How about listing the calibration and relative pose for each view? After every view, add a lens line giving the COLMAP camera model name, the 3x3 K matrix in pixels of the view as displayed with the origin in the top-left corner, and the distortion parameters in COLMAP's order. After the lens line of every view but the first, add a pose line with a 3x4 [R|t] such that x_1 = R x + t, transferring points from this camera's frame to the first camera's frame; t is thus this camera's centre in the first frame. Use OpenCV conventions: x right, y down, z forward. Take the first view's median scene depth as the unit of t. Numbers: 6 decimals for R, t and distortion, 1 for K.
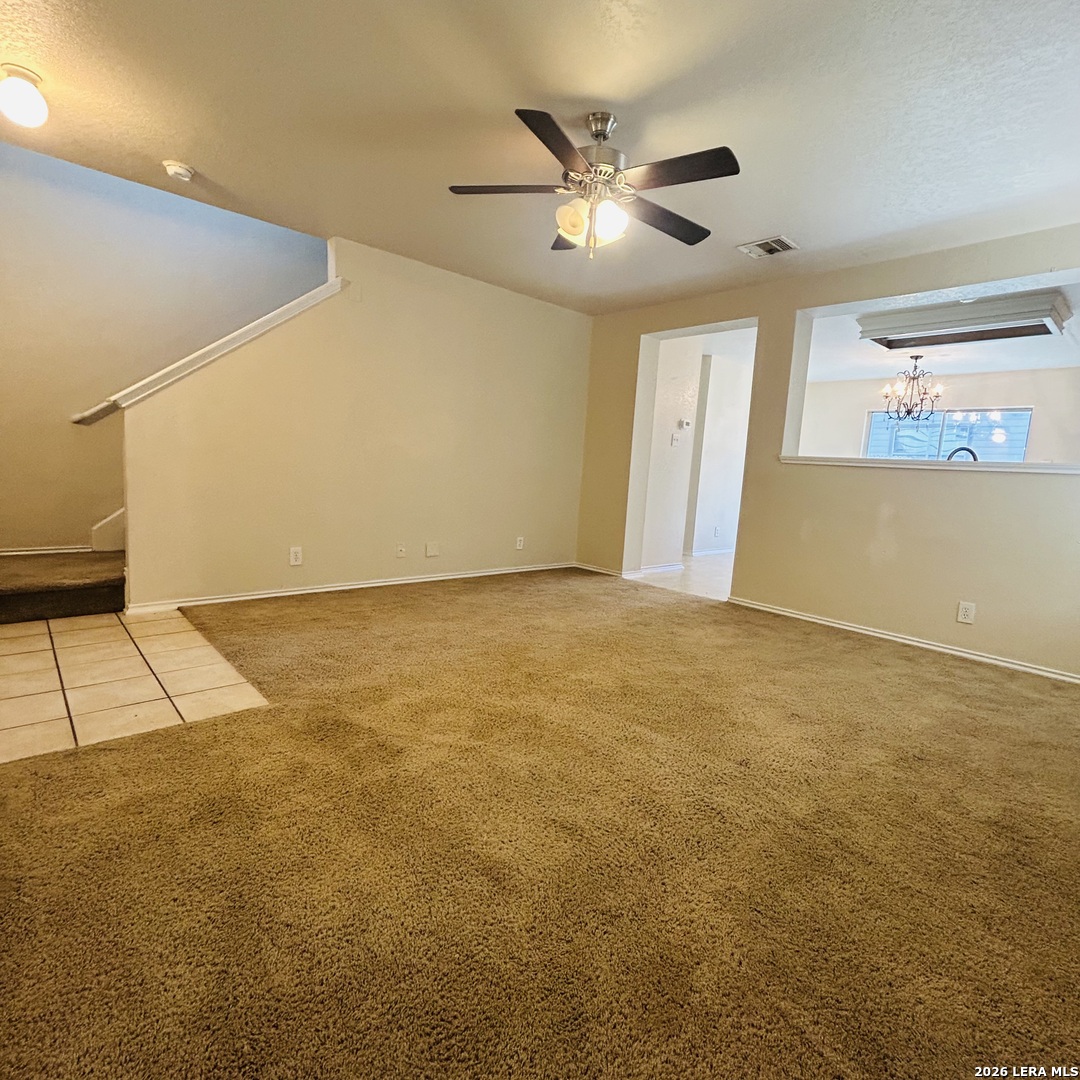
lens RADIAL K [[583.7, 0, 543.6], [0, 583.7, 537.7], [0, 0, 1]] dist [0.007930, -0.002921]
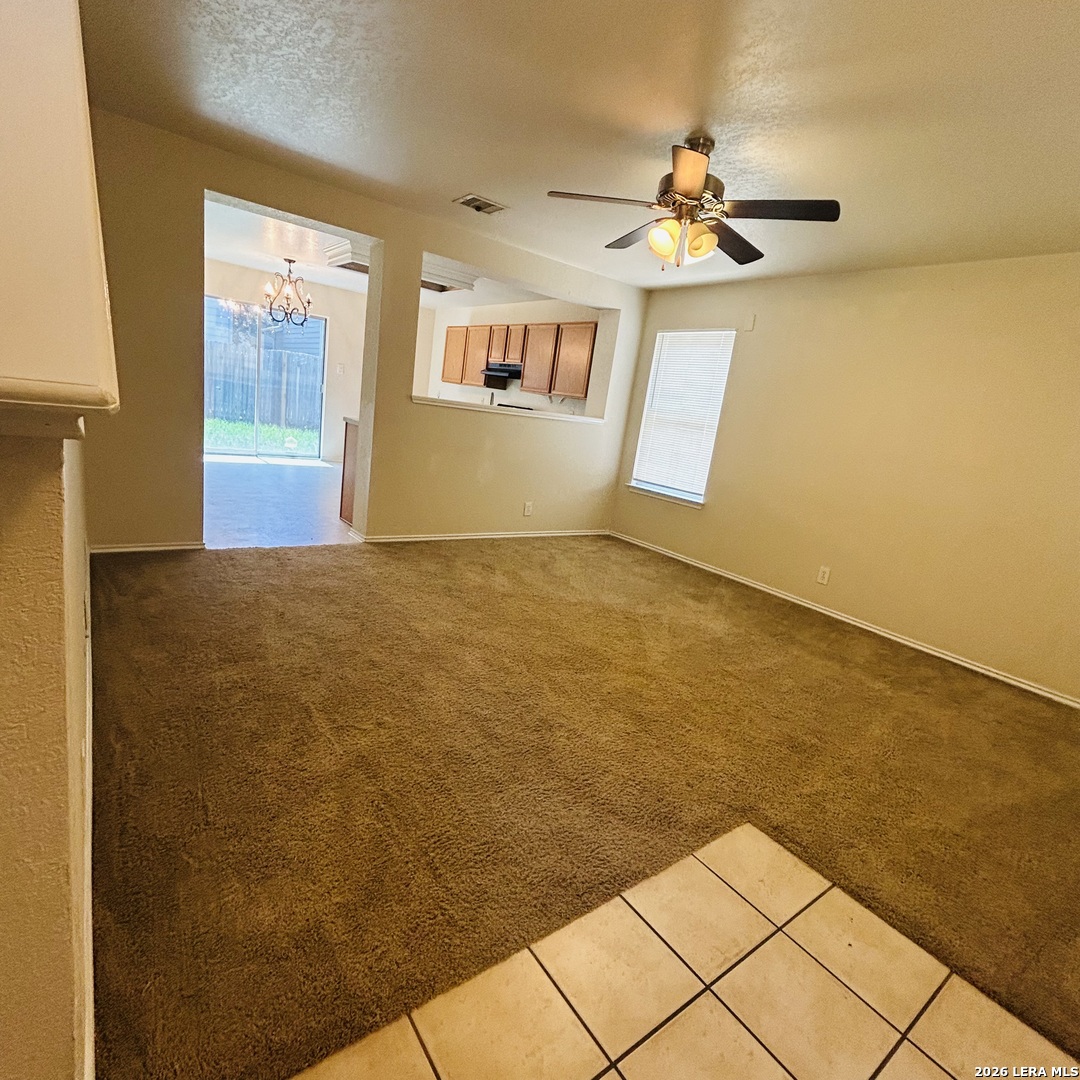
lens RADIAL K [[583.7, 0, 543.4], [0, 583.7, 542.5], [0, 0, 1]] dist [0.007930, -0.002921]
pose [[0.094584, -0.275239, 0.956712, -0.787227], [-0.003802, 0.960913, 0.276823, -0.216157], [-0.995510, -0.029821, 0.089840, 0.815420]]
